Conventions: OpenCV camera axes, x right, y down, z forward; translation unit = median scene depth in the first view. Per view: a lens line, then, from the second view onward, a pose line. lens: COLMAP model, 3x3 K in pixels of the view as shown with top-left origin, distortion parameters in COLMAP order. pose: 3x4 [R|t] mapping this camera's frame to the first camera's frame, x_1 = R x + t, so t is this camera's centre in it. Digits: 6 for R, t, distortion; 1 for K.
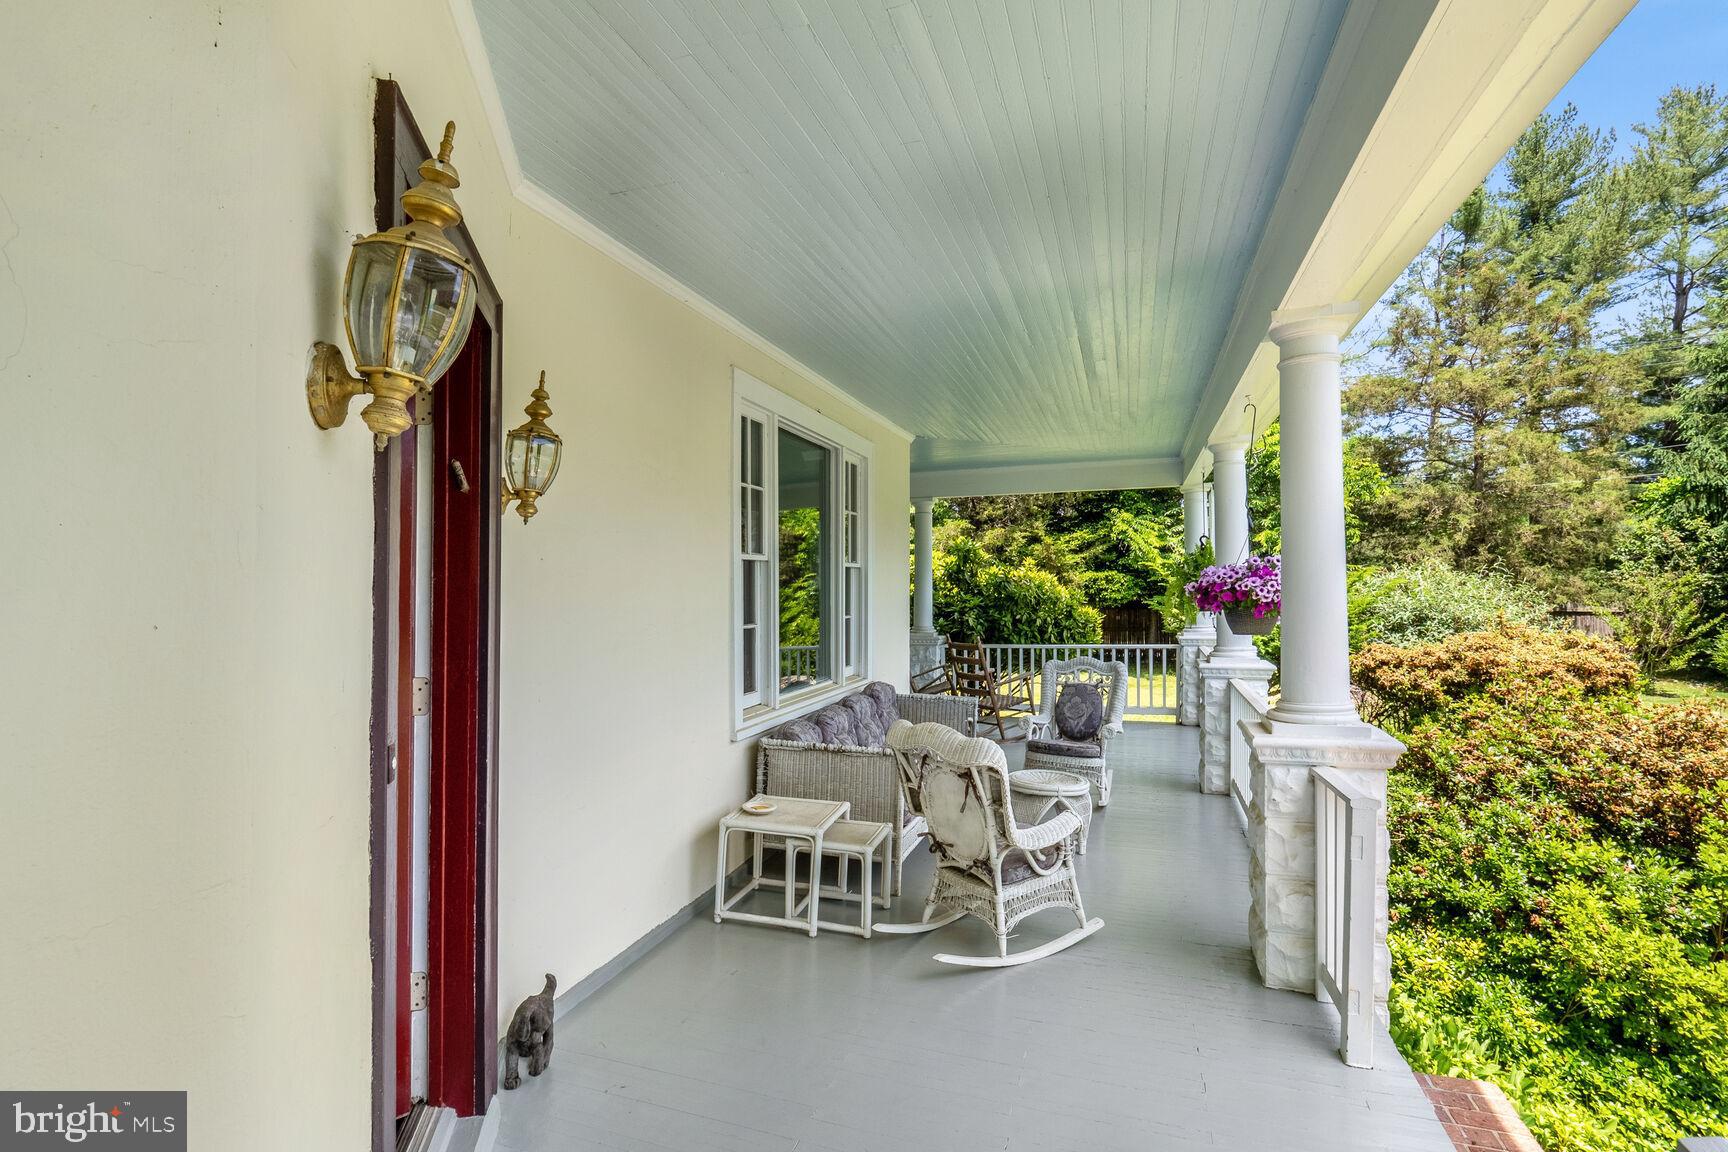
lens RADIAL K [[760.9, 0, 859.4], [0, 760.9, 626.0], [0, 0, 1]] dist [-0.007342, 0.000536]
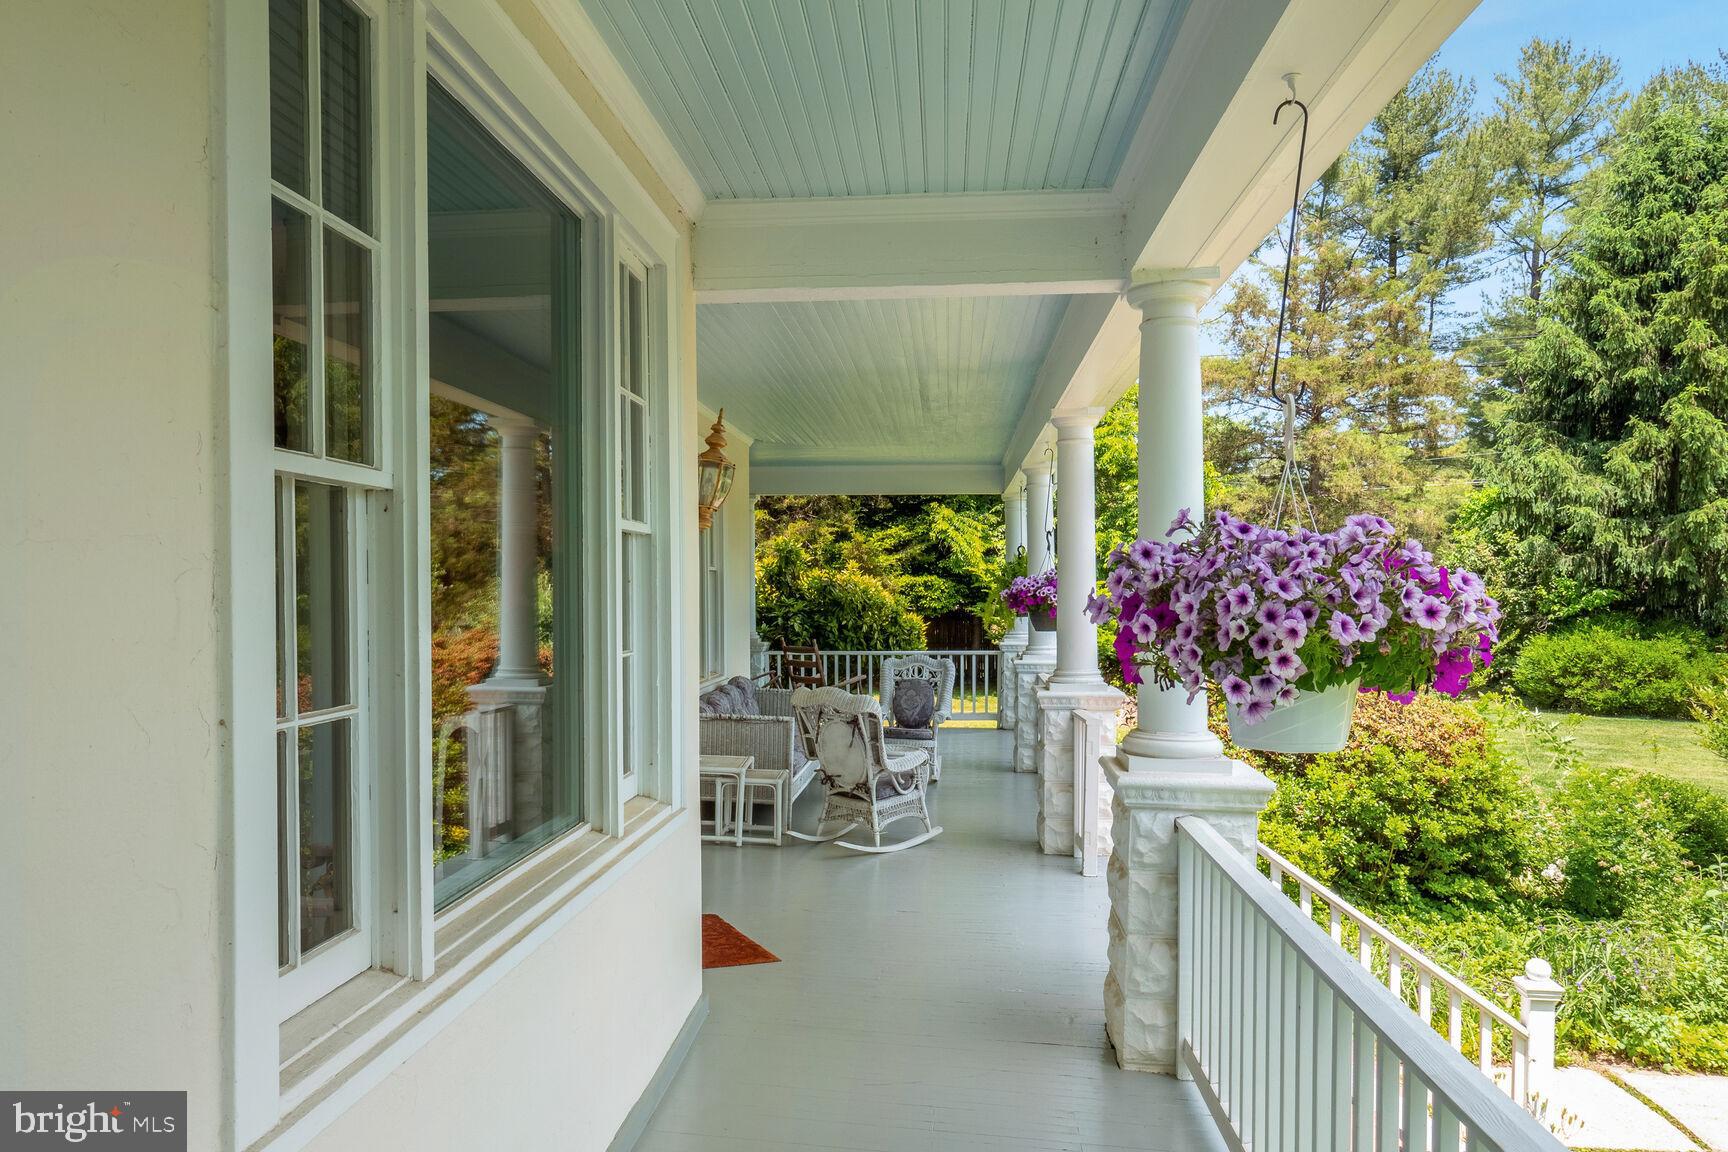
lens RADIAL K [[1098.0, 0, 864.9], [0, 1098.0, 643.9], [0, 0, 1]] dist [-0.003196, 0.002067]
pose [[0.964373, 0.003468, 0.264523, -0.123611], [-0.002567, 0.999990, -0.003749, 0.018531], [-0.264534, 0.002936, 0.964372, -0.320661]]
